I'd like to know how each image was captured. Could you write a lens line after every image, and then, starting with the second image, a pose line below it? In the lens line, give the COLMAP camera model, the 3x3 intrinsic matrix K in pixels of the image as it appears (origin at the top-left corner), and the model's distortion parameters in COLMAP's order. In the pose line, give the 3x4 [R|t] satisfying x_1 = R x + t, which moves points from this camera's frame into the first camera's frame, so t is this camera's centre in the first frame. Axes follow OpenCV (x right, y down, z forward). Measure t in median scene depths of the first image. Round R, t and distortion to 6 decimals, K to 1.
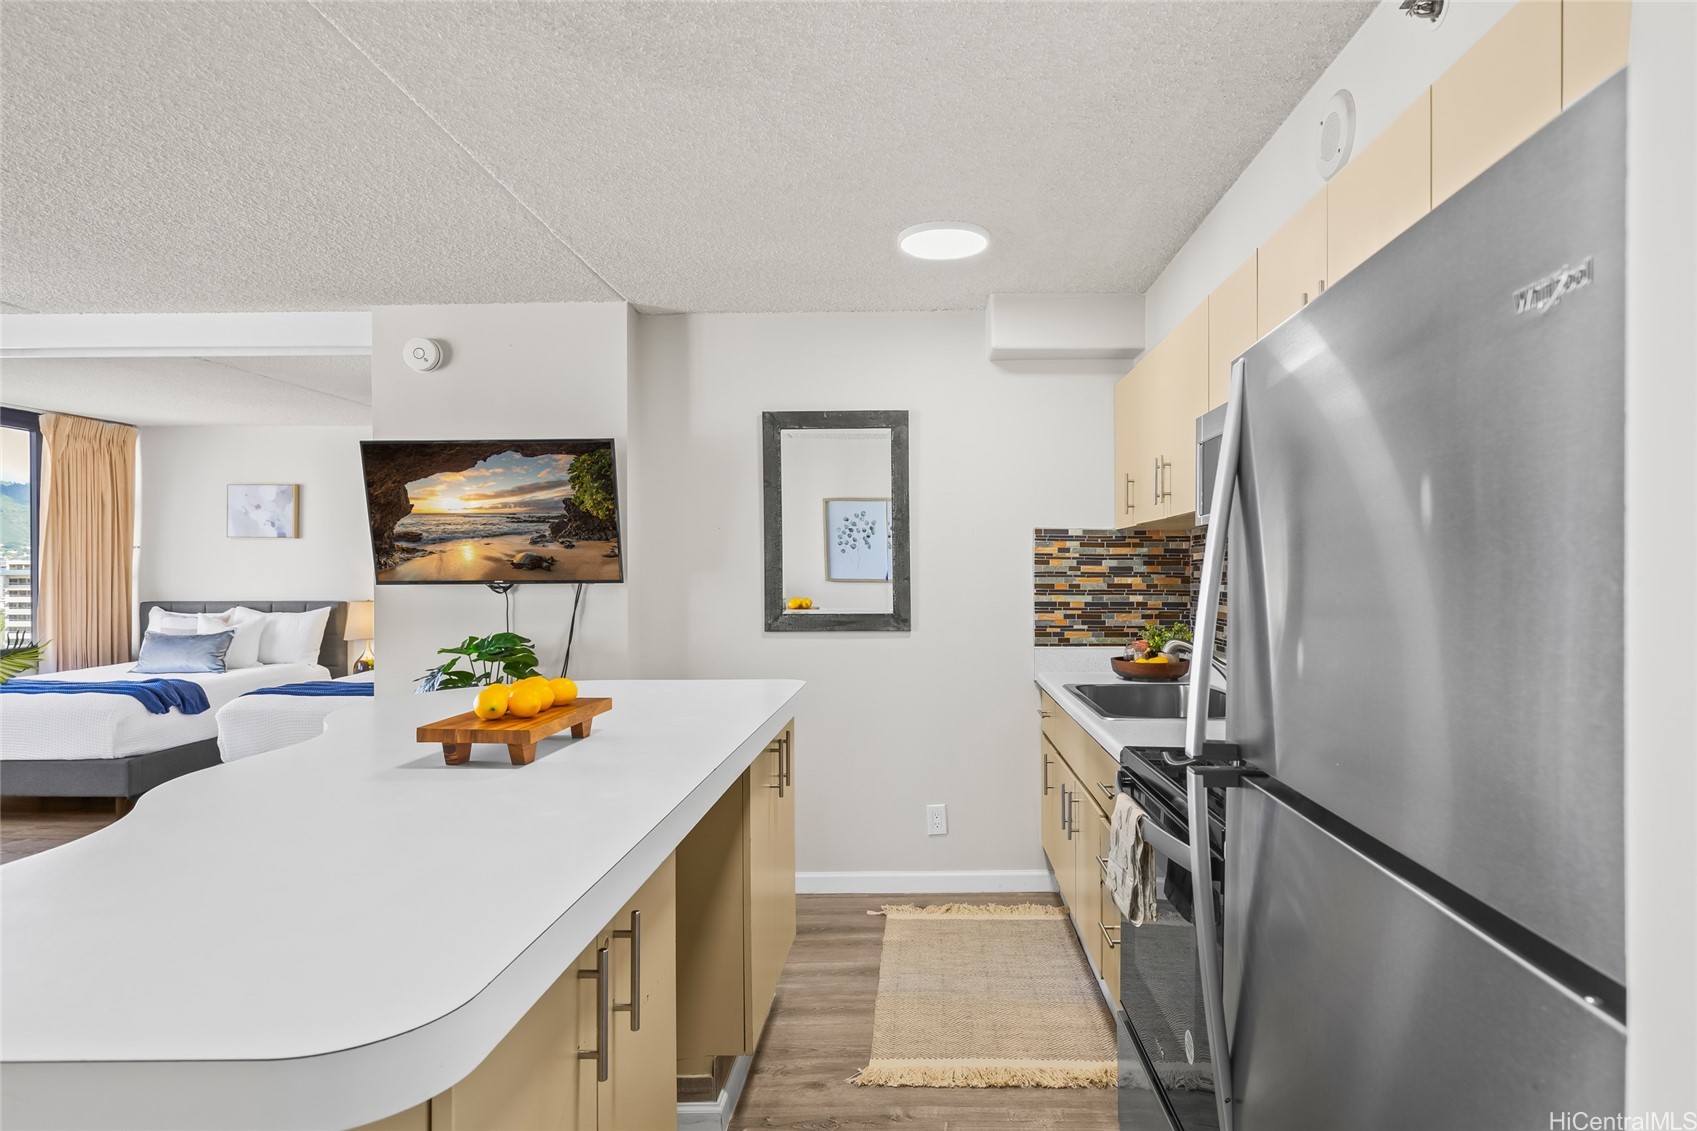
lens RADIAL K [[947.0, 0, 899.9], [0, 947.0, 570.4], [0, 0, 1]] dist [0.017397, -0.003606]
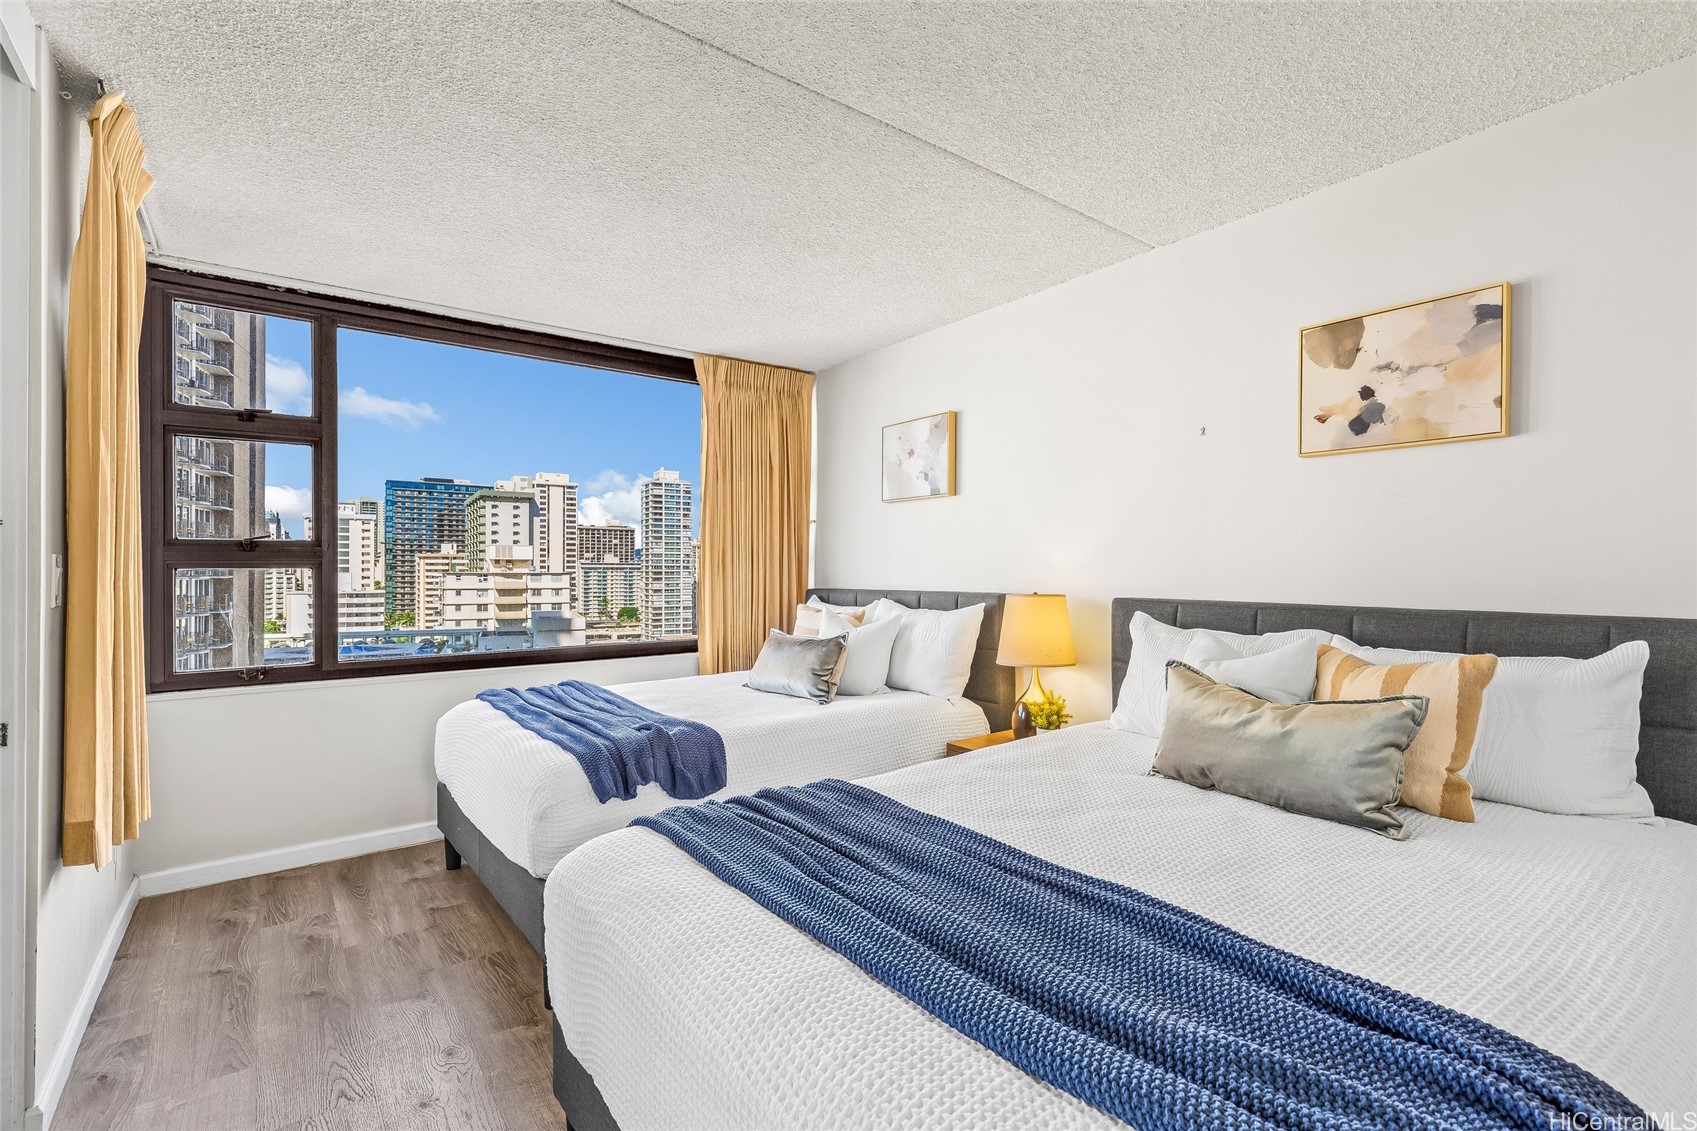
lens RADIAL K [[761.8, 0, 848.6], [0, 761.8, 574.8], [0, 0, 1]] dist [0.000311, -0.000008]
pose [[0.620516, 0.004018, -0.784183, -0.491533], [-0.000218, 0.999988, 0.004952, 0.032236], [0.784194, -0.002902, 0.620510, 1.132782]]
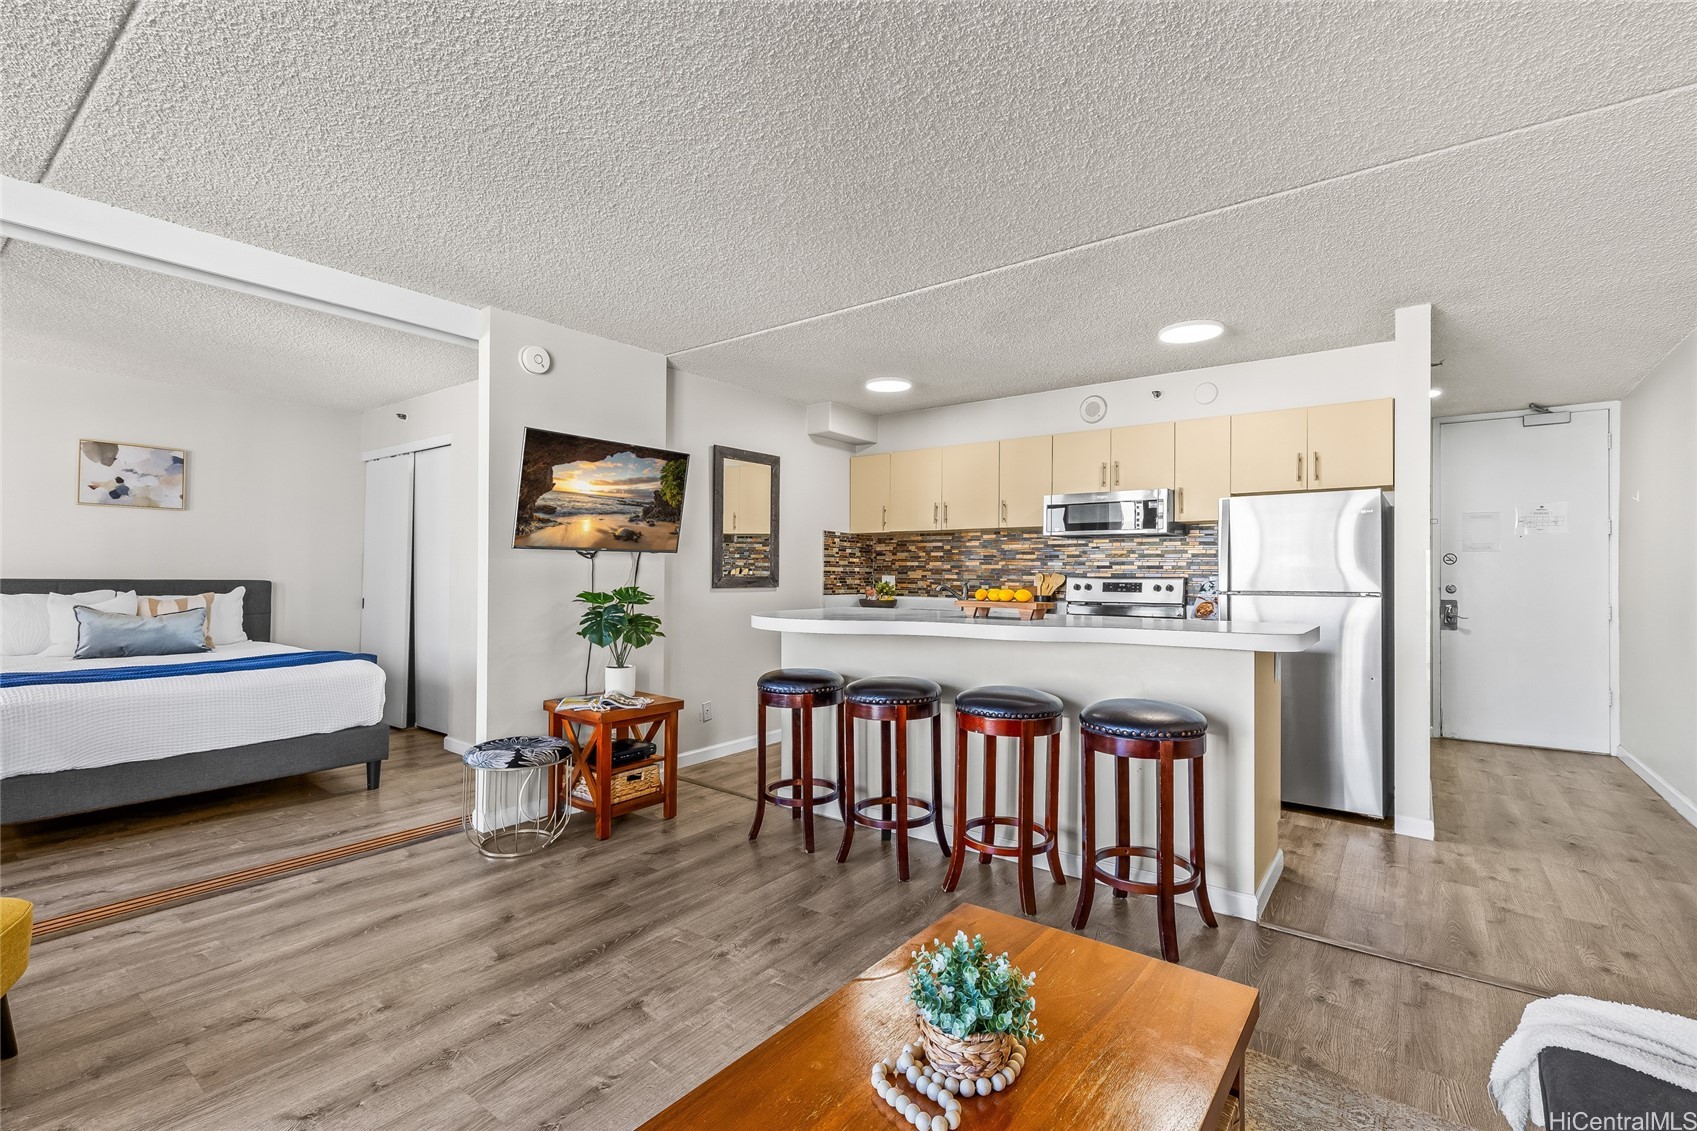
lens RADIAL K [[761.8, 0, 853.1], [0, 761.8, 568.6], [0, 0, 1]] dist [0.000311, -0.000008]
pose [[0.585843, 0.014007, 0.810304, -1.004928], [-0.008834, 0.999902, -0.010897, 0.044520], [-0.810377, -0.000775, 0.585909, 0.101857]]
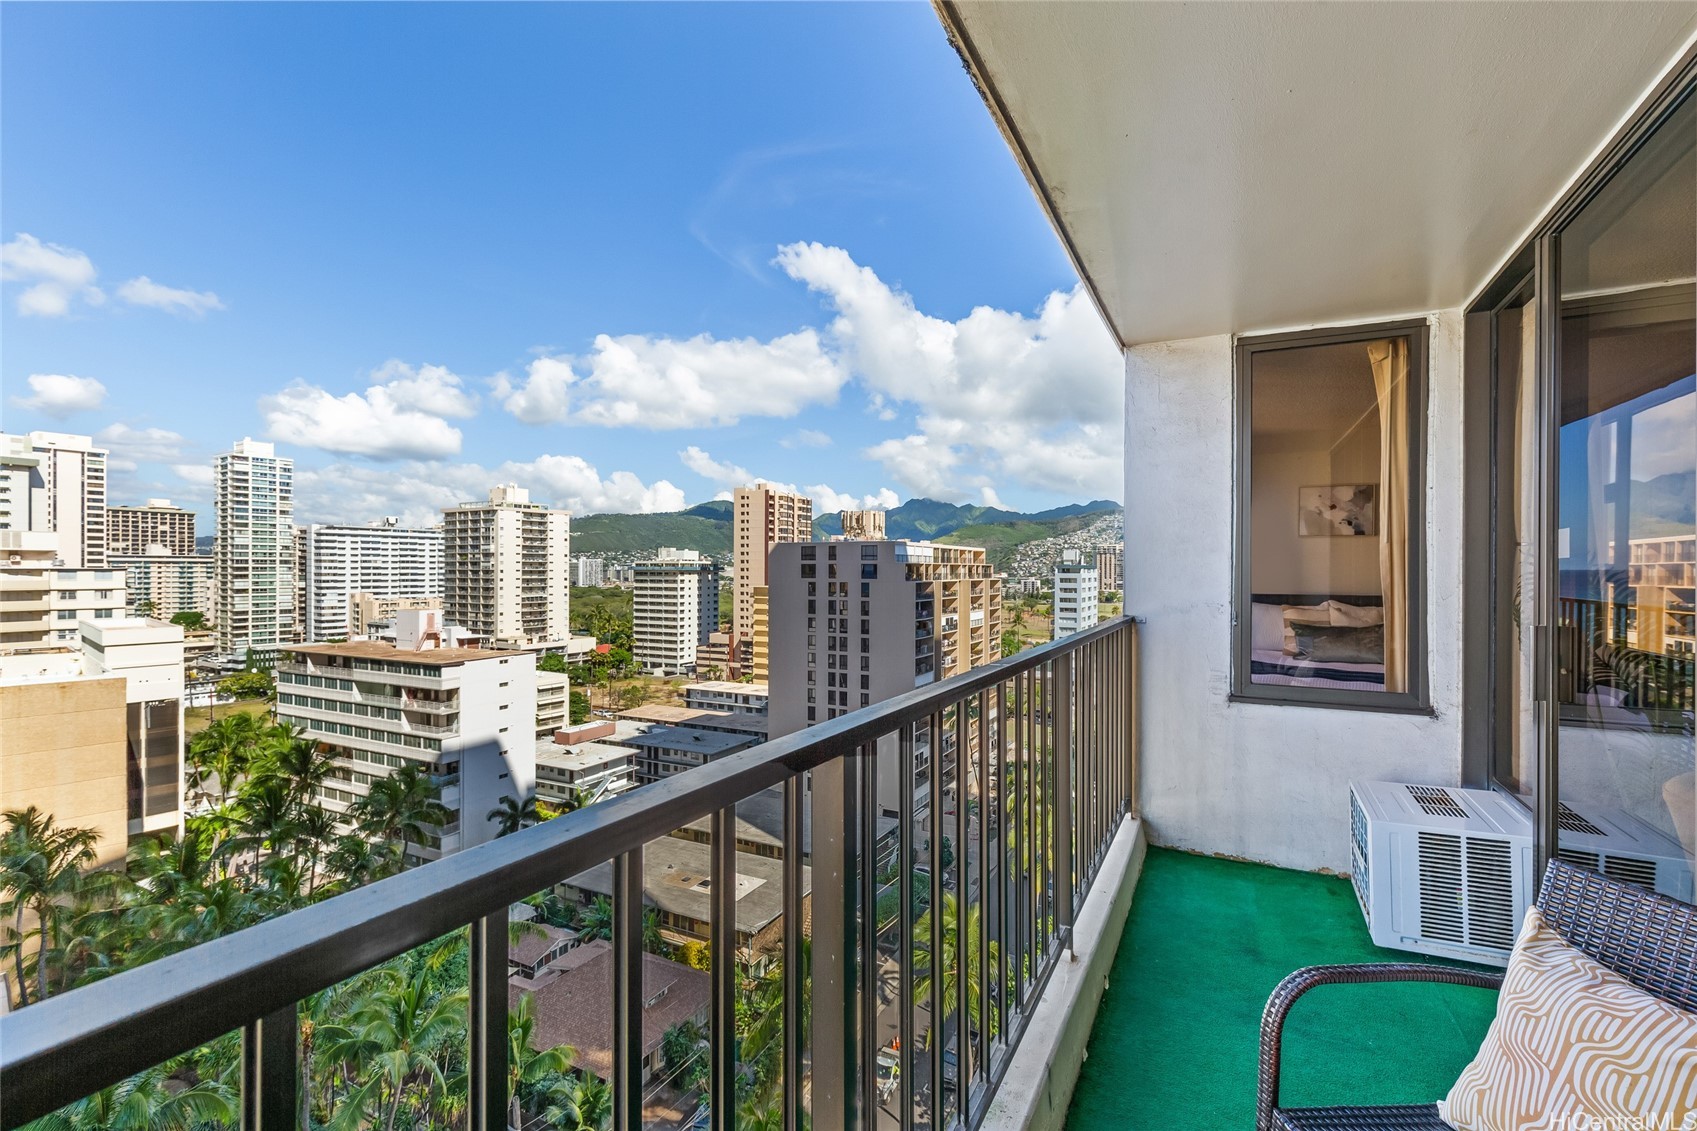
lens RADIAL K [[761.8, 0, 852.9], [0, 761.8, 570.8], [0, 0, 1]] dist [0.000311, -0.000008]
pose [[0.895189, 0.004308, -0.445667, -1.403768], [-0.002685, 0.999987, 0.004274, 0.005037], [0.445679, -0.002629, 0.895189, -0.013247]]
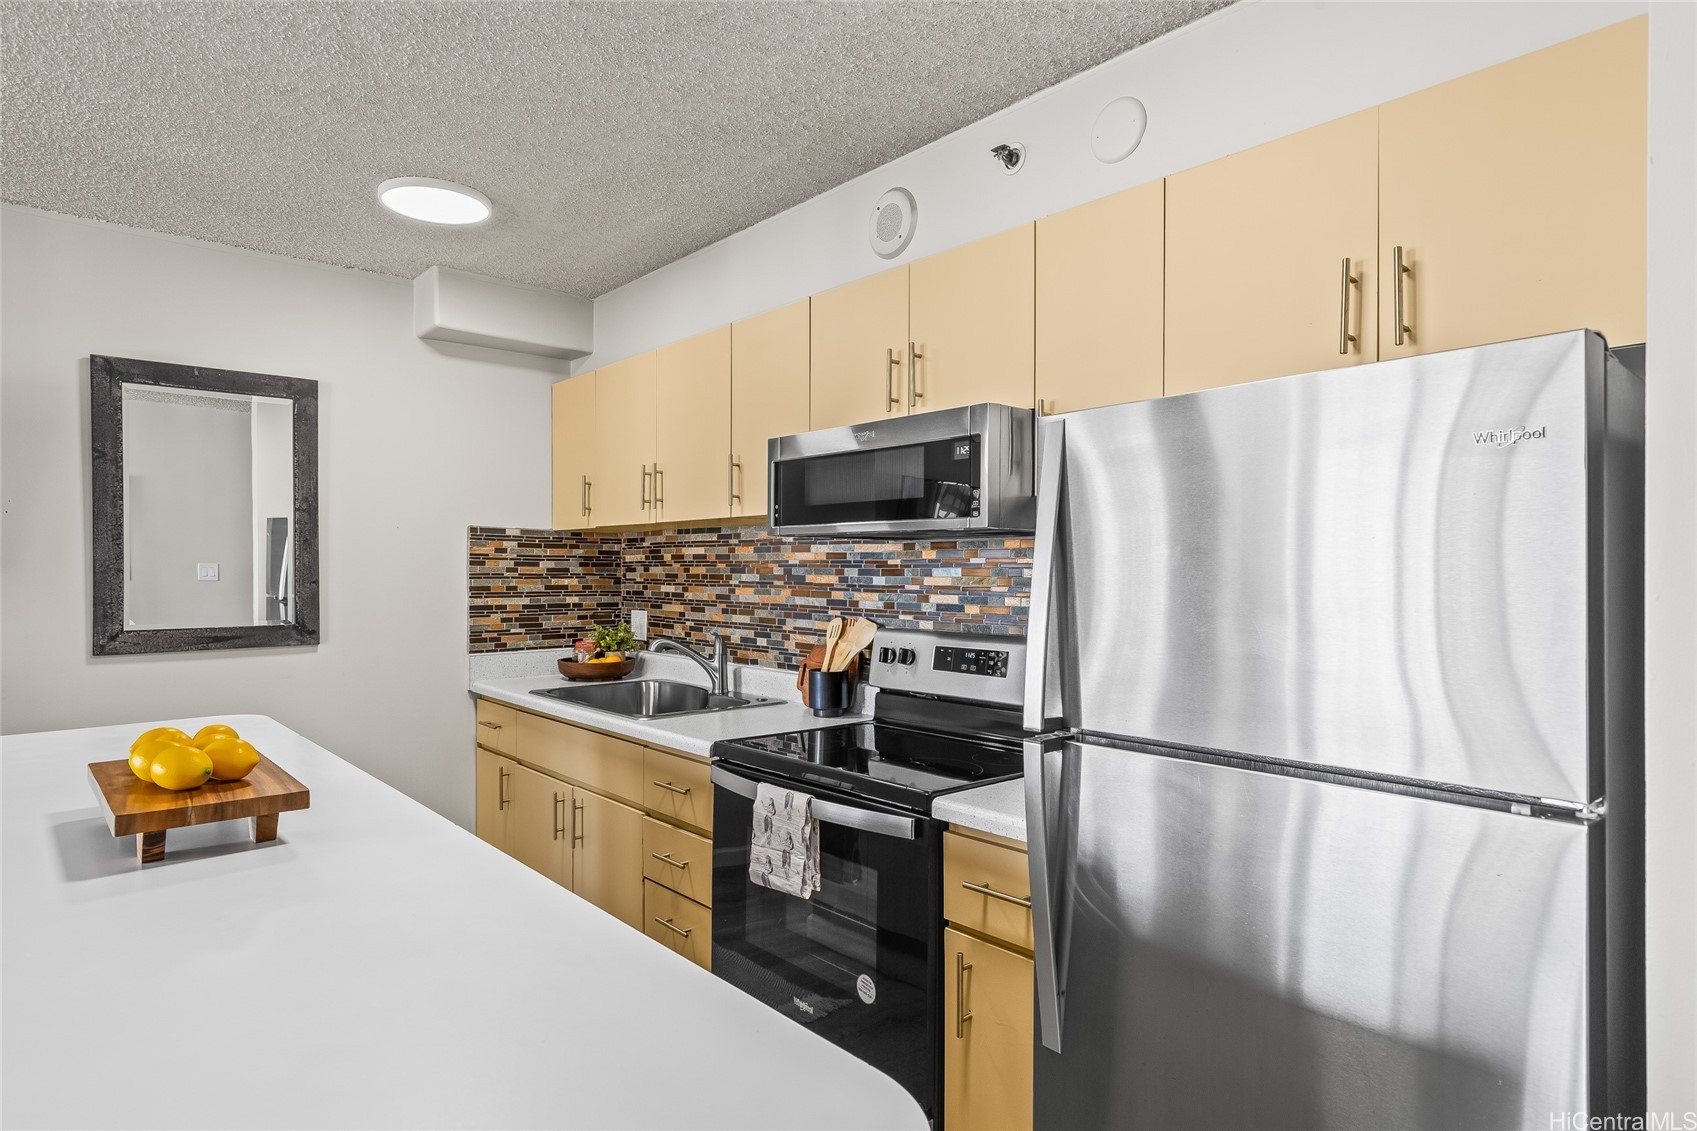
lens RADIAL K [[947.0, 0, 842.9], [0, 947.0, 564.2], [0, 0, 1]] dist [0.017397, -0.003606]
pose [[0.744065, 0.003354, 0.668099, -0.206241], [-0.001765, 0.999994, -0.003054, -0.005206], [-0.668105, 0.001093, 0.744066, 0.066294]]
